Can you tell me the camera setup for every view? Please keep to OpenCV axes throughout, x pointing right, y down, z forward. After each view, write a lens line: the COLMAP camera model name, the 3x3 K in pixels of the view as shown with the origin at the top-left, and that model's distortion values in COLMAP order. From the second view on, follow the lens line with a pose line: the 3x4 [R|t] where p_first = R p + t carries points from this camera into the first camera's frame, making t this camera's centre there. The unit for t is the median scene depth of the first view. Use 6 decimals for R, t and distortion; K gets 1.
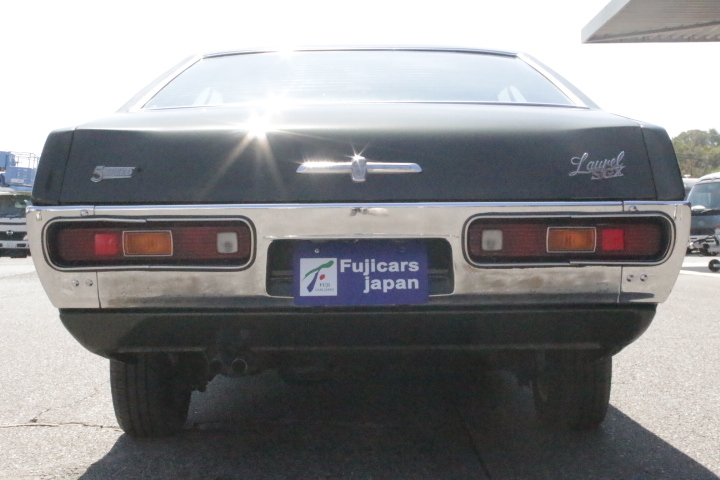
lens RADIAL K [[1174.5, 0, 360.0], [0, 1174.5, 240.0], [0, 0, 1]] dist [0.004211, 0.001637]
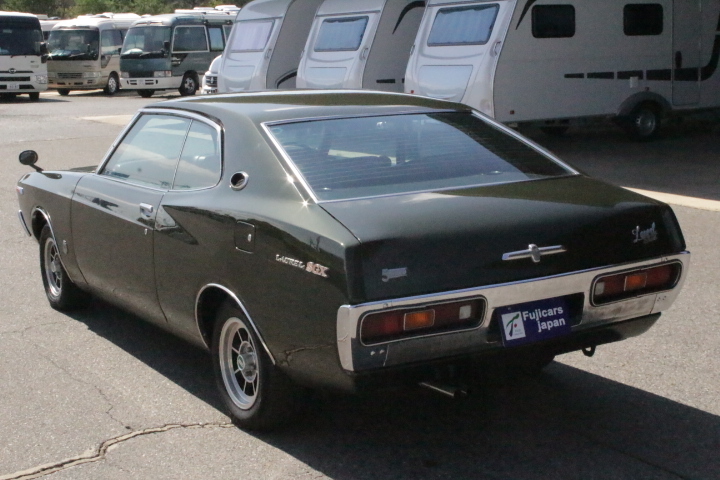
lens RADIAL K [[1174.5, 0, 360.0], [0, 1174.5, 240.0], [0, 0, 1]] dist [0.004211, 0.001637]
pose [[0.844633, -0.105672, 0.524813, -0.989676], [0.015175, 0.984657, 0.173839, -0.345443], [-0.535131, -0.138866, 0.833277, -0.146322]]
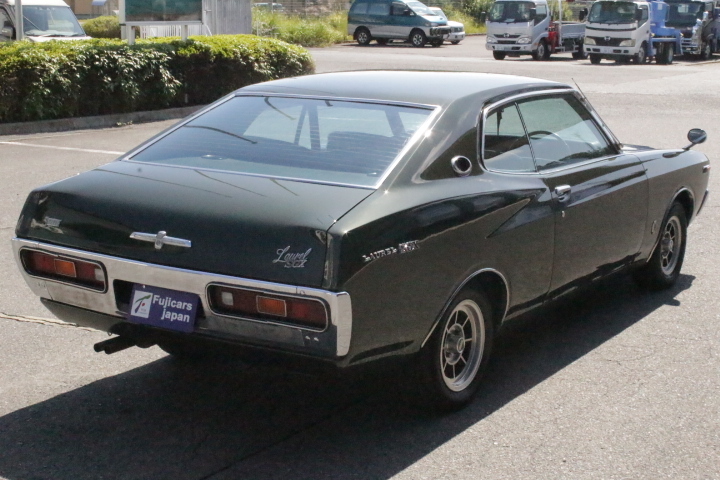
lens RADIAL K [[1205.3, 0, 360.0], [0, 1205.3, 240.0], [0, 0, 1]] dist [-0.248121, -0.004972]
pose [[0.852669, 0.122634, -0.507855, 1.014896], [-0.028141, 0.981430, 0.189743, -0.364226], [0.521693, -0.147496, 0.840286, -0.178737]]
